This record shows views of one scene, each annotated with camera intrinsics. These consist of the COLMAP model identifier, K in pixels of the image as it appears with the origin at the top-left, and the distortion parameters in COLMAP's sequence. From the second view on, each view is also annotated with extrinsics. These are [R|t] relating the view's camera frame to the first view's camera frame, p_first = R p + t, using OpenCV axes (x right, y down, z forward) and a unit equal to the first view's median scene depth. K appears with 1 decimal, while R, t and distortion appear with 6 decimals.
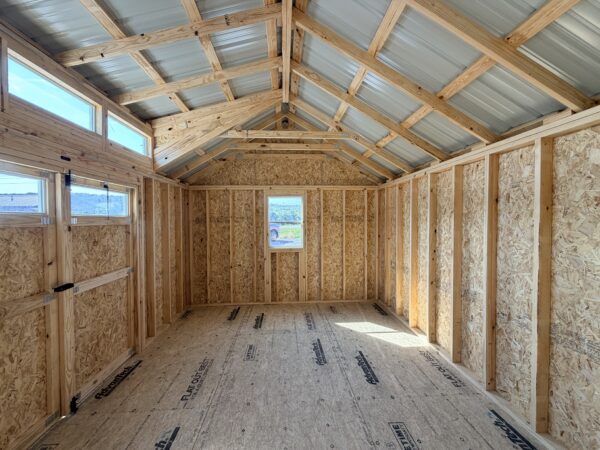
lens RADIAL K [[242.5, 0, 300.0], [0, 242.5, 225.0], [0, 0, 1]] dist [0.001332, 0.000087]
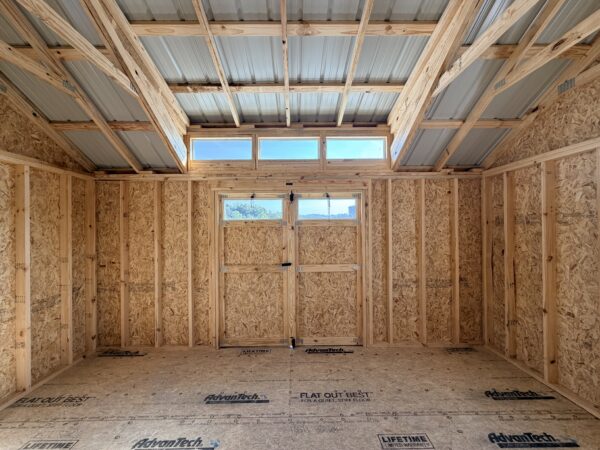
lens RADIAL K [[242.5, 0, 300.0], [0, 242.5, 225.0], [0, 0, 1]] dist [0.001332, 0.000087]
pose [[-0.065731, 0.003480, -0.997831, 0.483895], [-0.011024, 0.999930, 0.004214, -0.009886], [0.997776, 0.011277, -0.065688, 0.919535]]
